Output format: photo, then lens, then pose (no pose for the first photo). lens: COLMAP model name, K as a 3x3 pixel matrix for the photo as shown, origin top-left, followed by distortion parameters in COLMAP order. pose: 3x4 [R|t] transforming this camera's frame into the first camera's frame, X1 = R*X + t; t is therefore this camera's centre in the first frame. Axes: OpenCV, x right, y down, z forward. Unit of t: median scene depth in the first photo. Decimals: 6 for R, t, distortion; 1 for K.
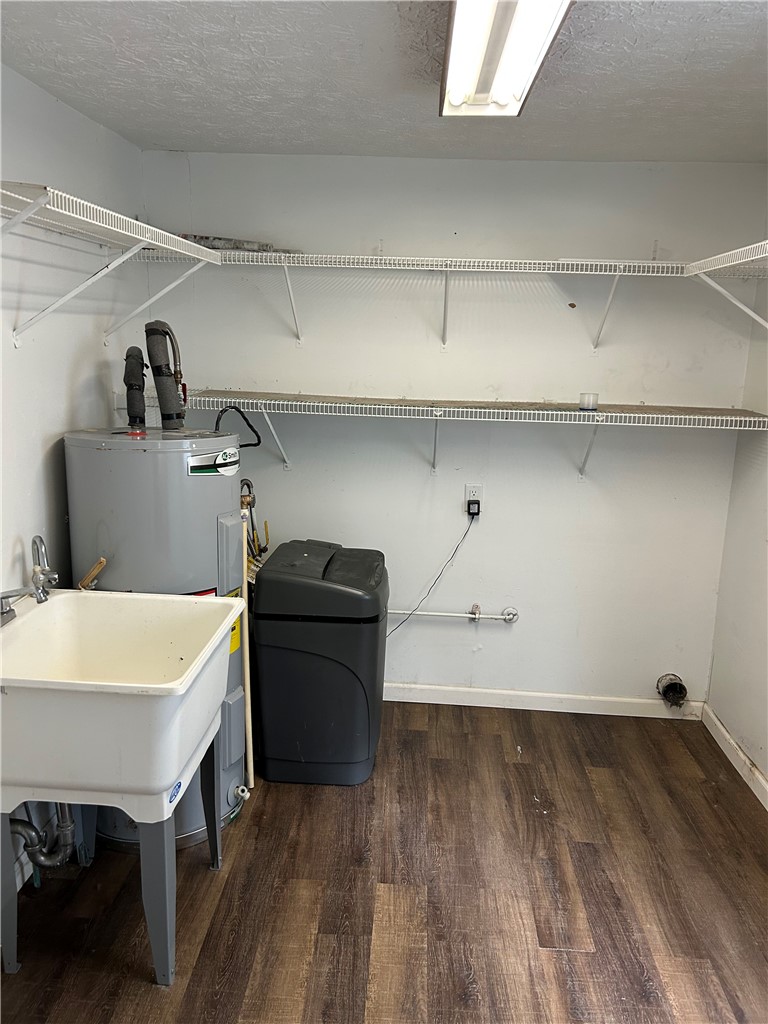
lens RADIAL K [[800.1, 0, 390.7], [0, 800.1, 517.5], [0, 0, 1]] dist [0.059395, -0.074295]
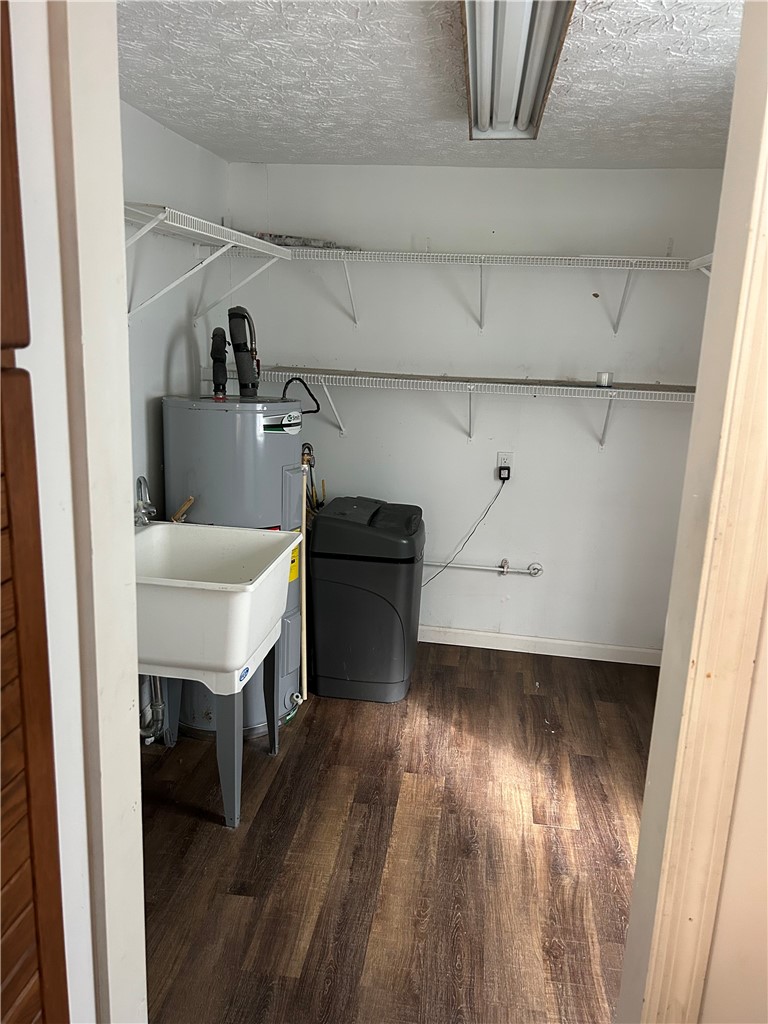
lens RADIAL K [[788.5, 0, 383.8], [0, 788.5, 507.7], [0, 0, 1]] dist [0.060229, -0.076551]
pose [[0.995848, 0.028965, -0.086298, 0.041036], [-0.028493, 0.999572, 0.006697, 0.045061], [0.086455, -0.004211, 0.996247, -0.174048]]
